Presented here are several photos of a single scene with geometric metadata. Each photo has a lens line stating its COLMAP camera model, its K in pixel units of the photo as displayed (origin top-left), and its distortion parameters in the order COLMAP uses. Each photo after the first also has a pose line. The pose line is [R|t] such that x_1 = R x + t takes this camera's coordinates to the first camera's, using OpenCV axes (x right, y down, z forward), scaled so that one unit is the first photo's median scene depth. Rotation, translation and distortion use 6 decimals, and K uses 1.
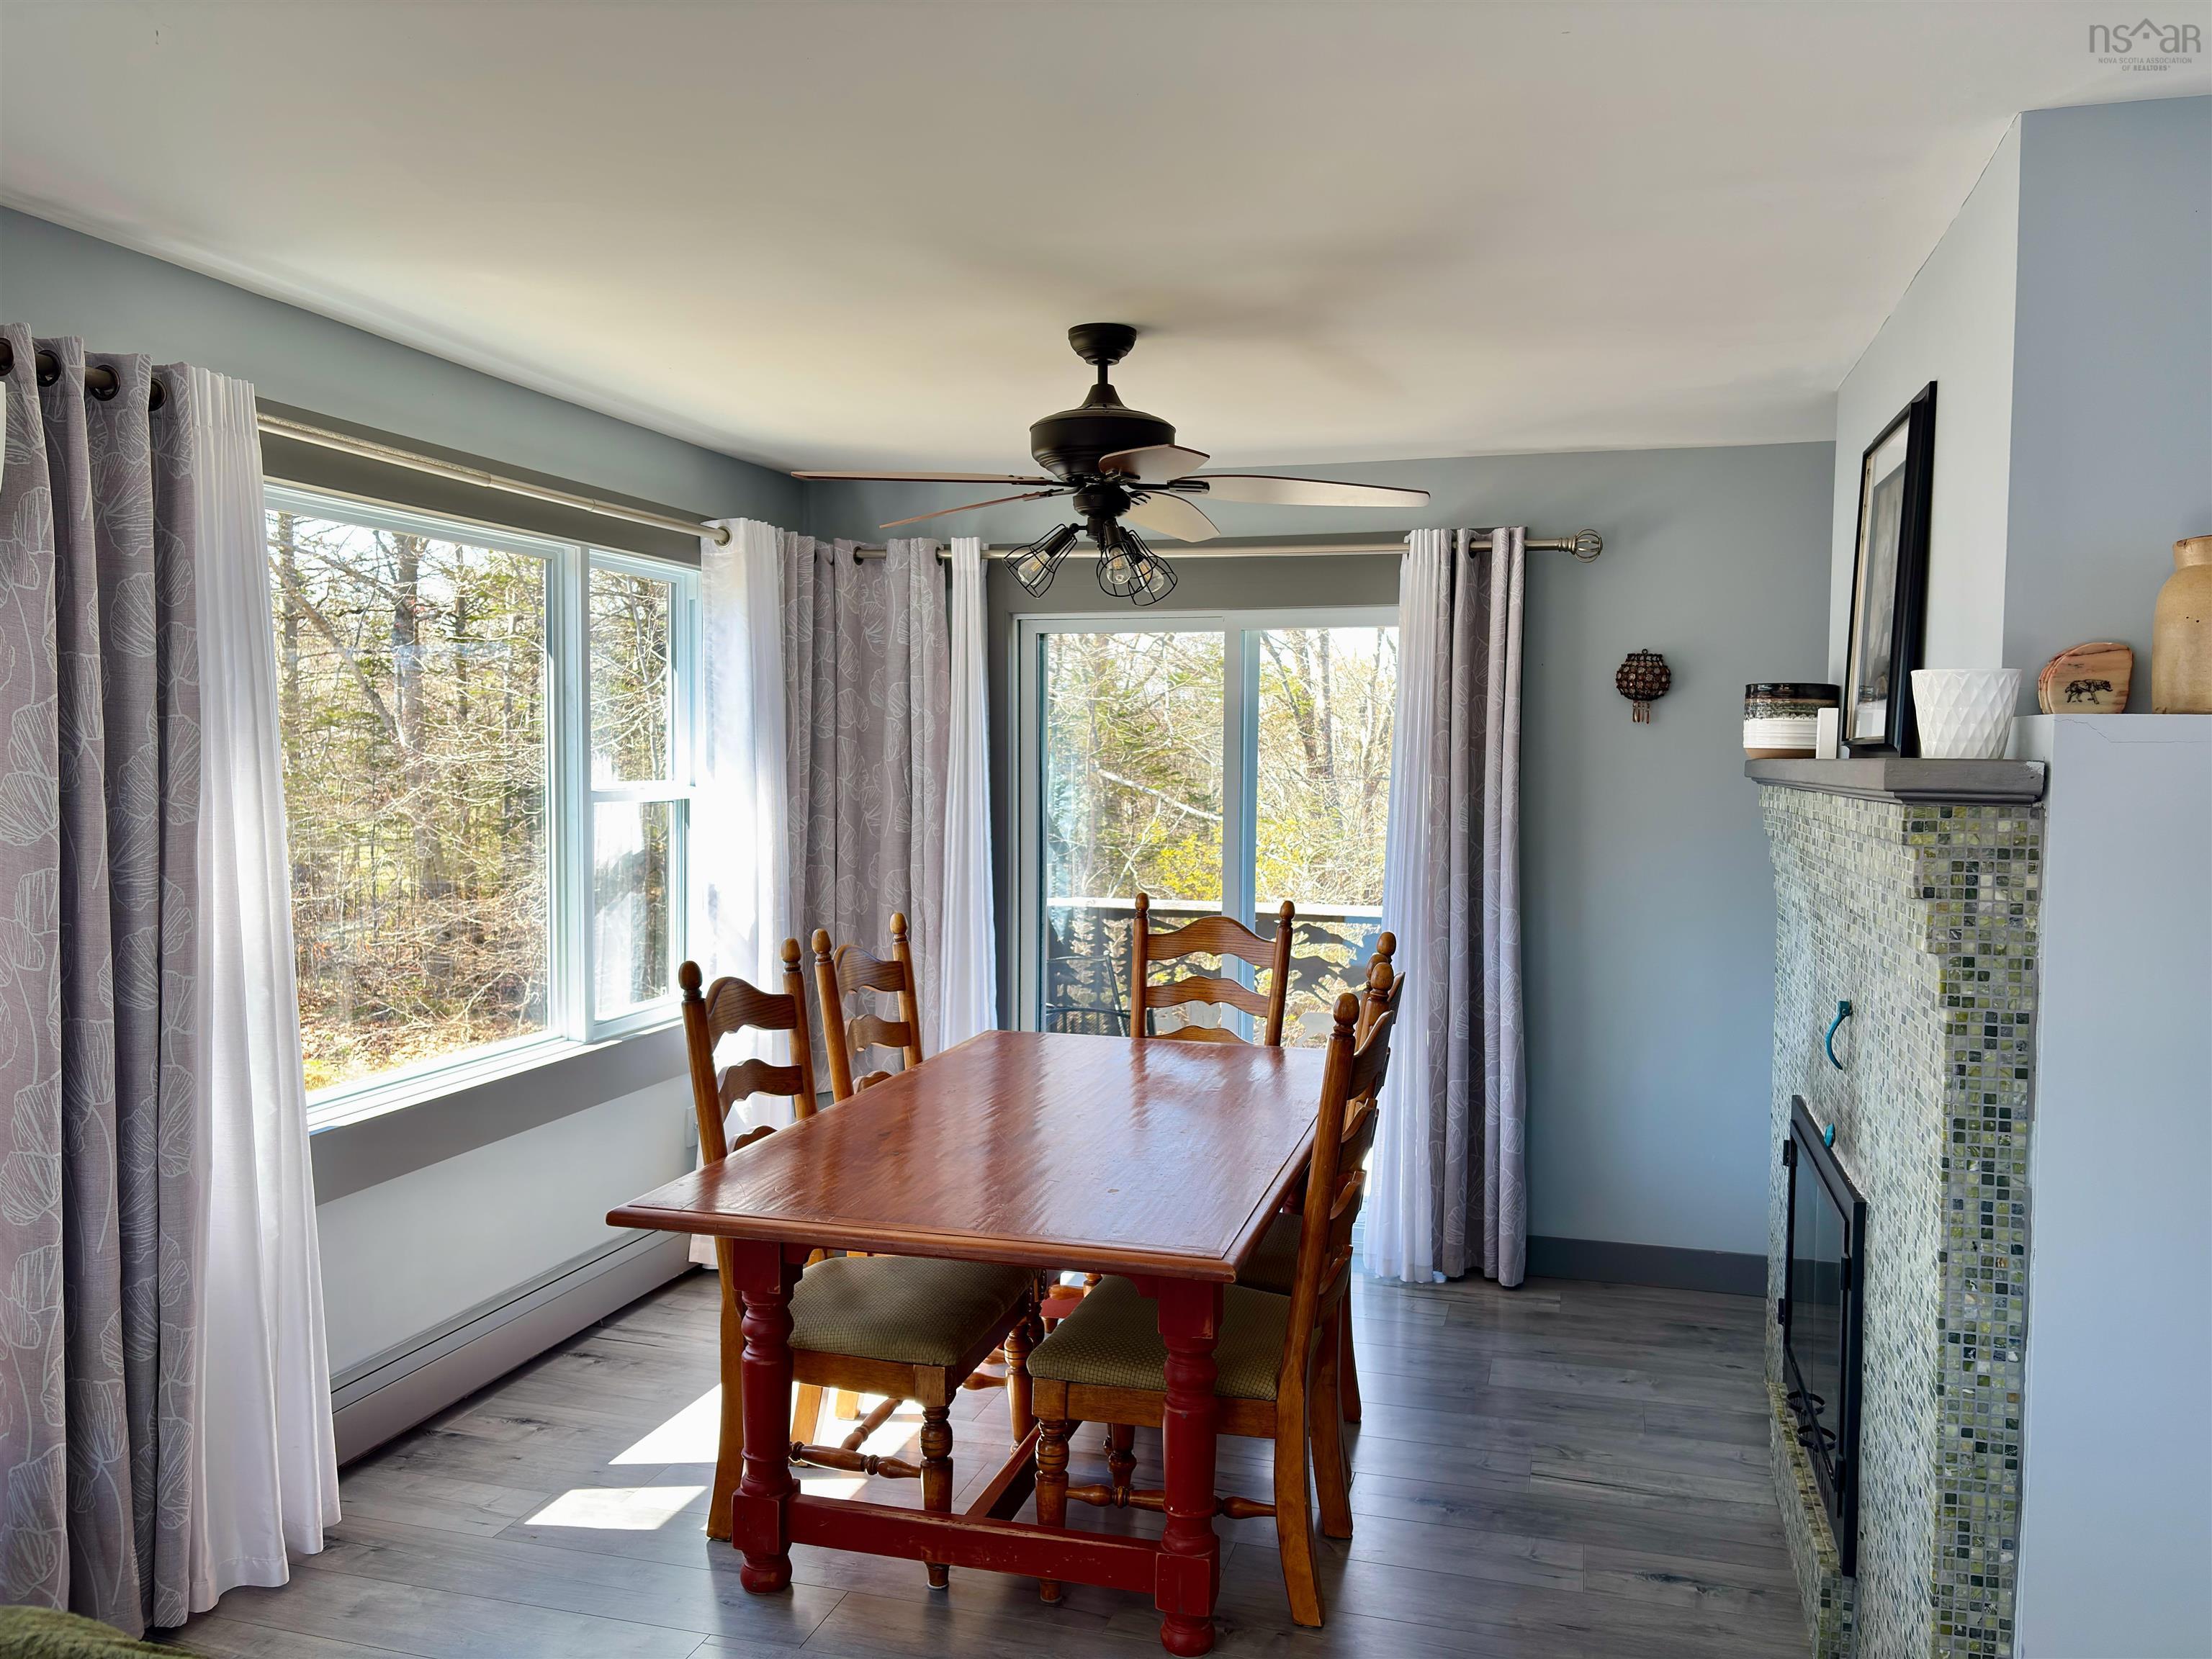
lens RADIAL K [[1651.4, 0, 1108.2], [0, 1651.4, 835.7], [0, 0, 1]] dist [0.045278, -0.045943]
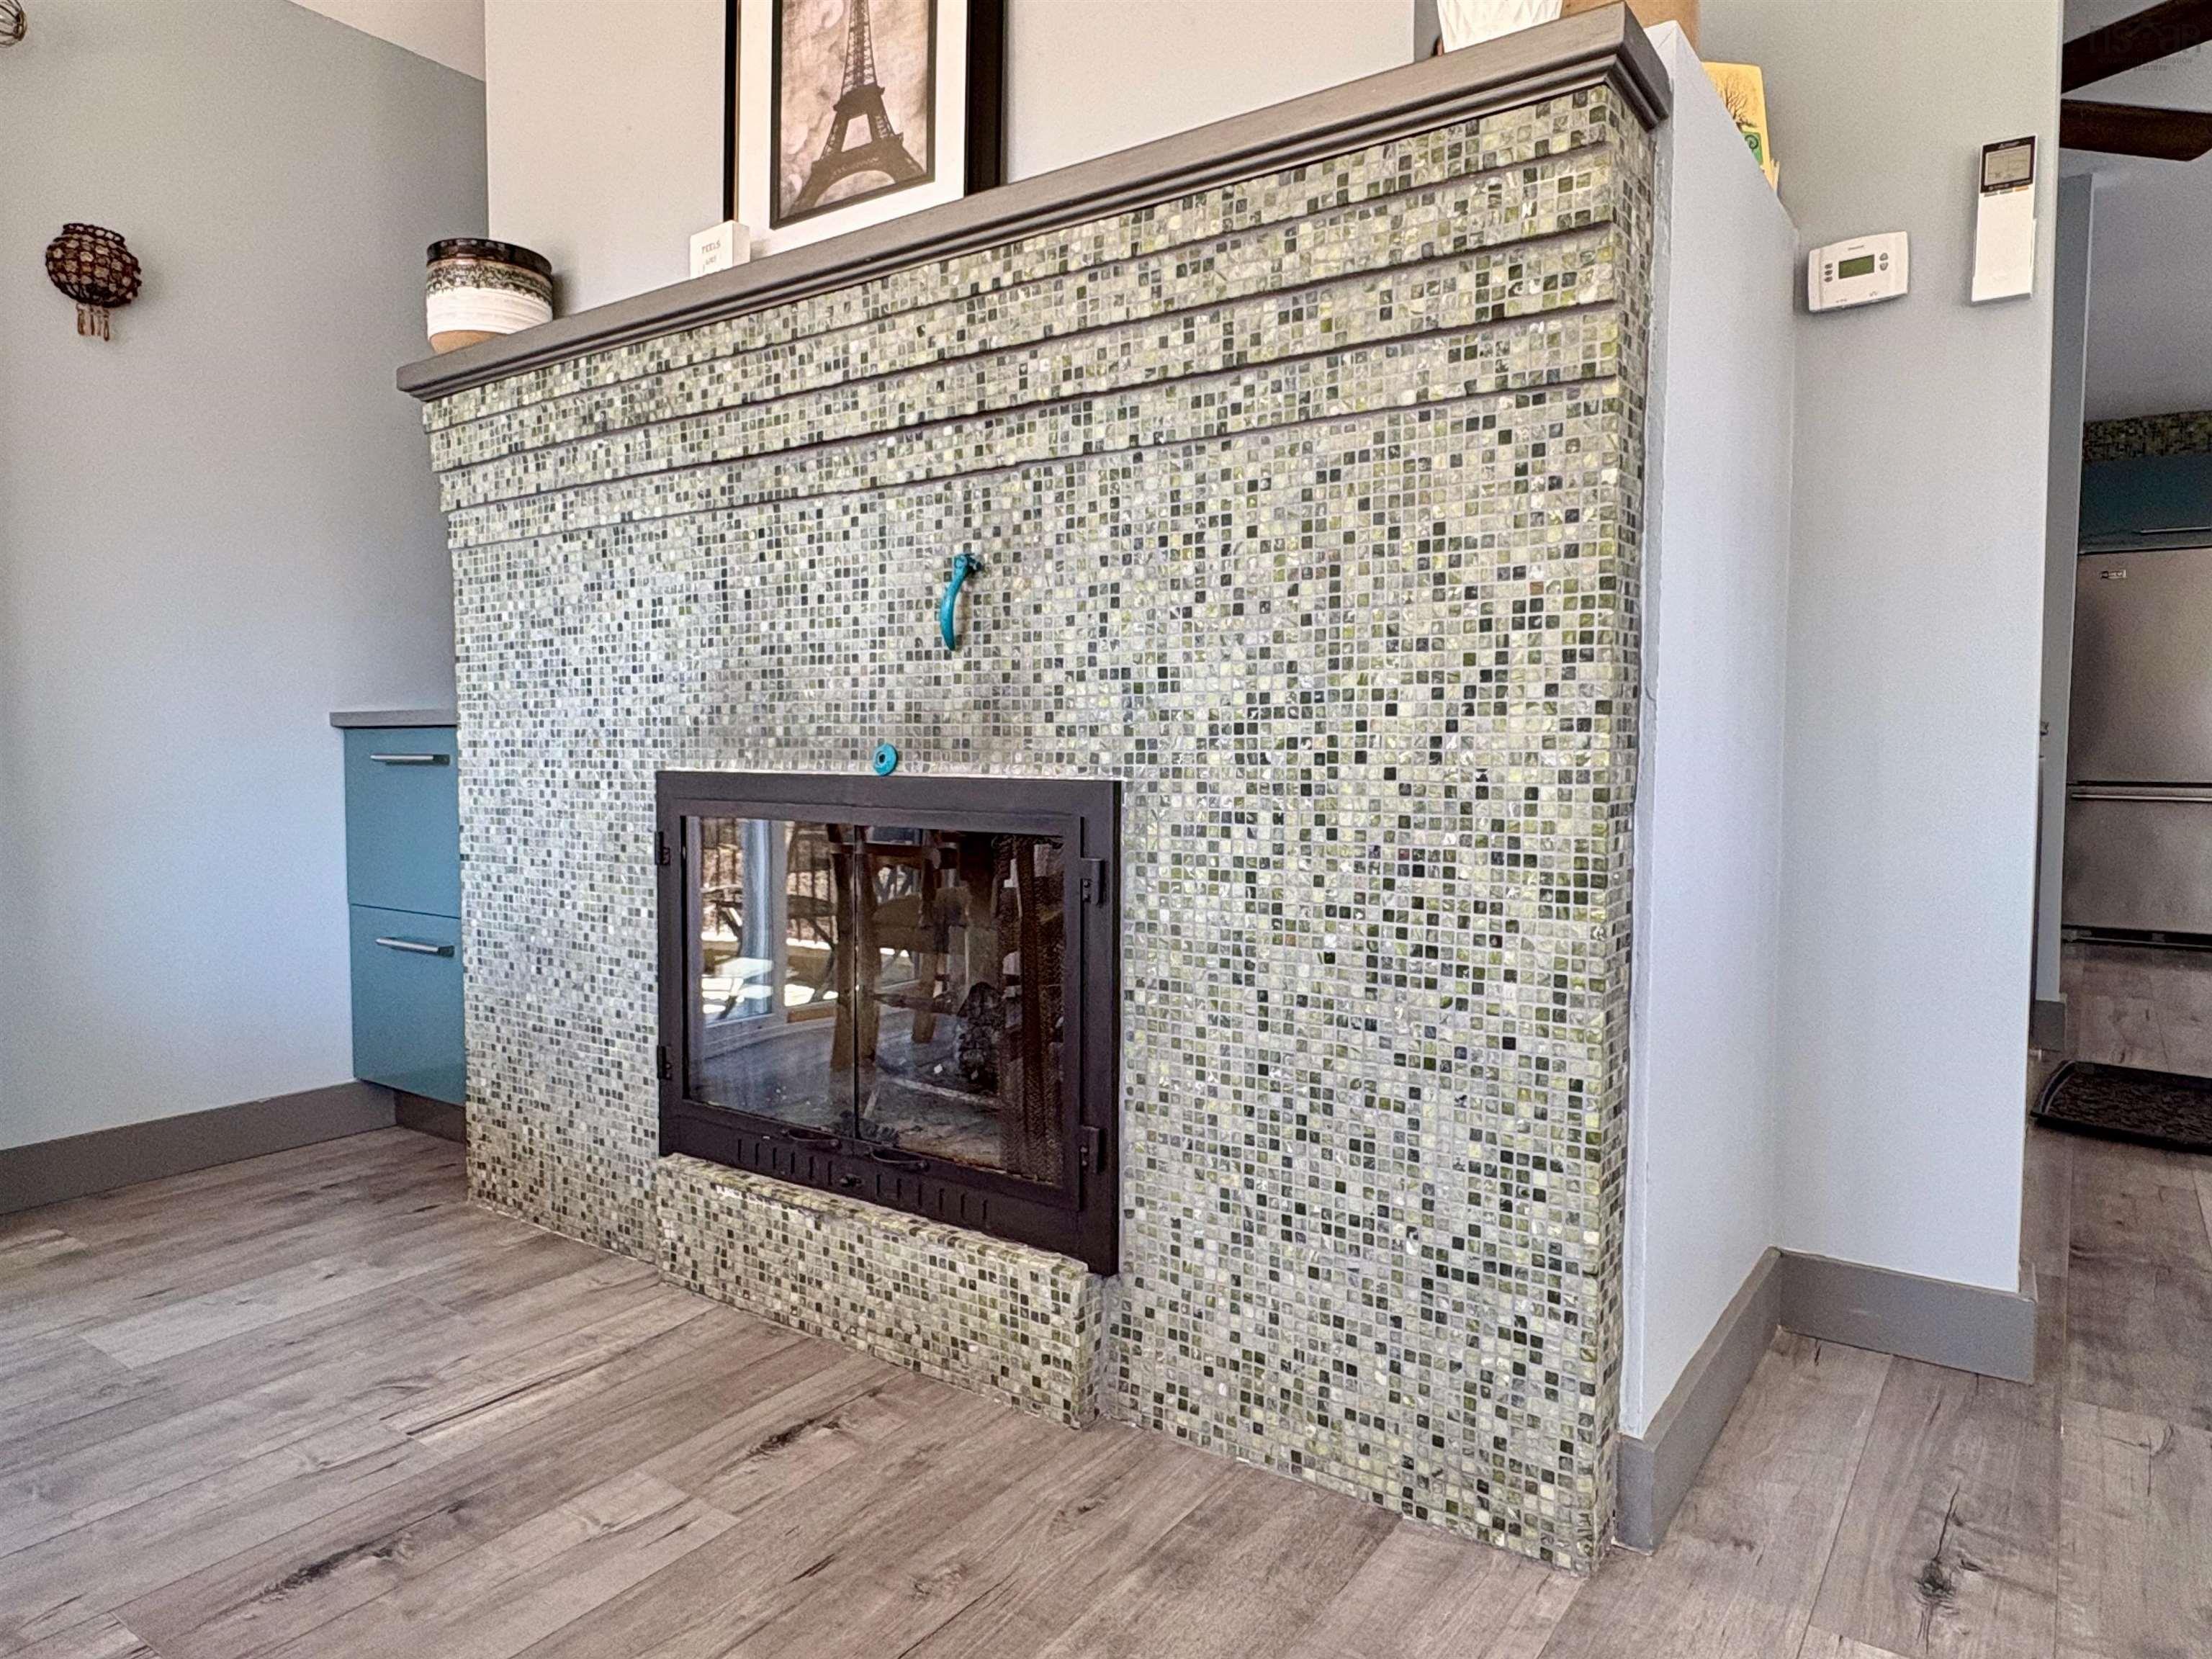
lens RADIAL K [[1393.0, 0, 1103.9], [0, 1393.0, 835.2], [0, 0, 1]] dist [-0.007262, -0.004727]
pose [[0.326120, -0.075011, 0.942348, -0.108941], [0.049693, 0.996829, 0.062151, 0.153824], [-0.944022, 0.026559, 0.328813, 0.598320]]
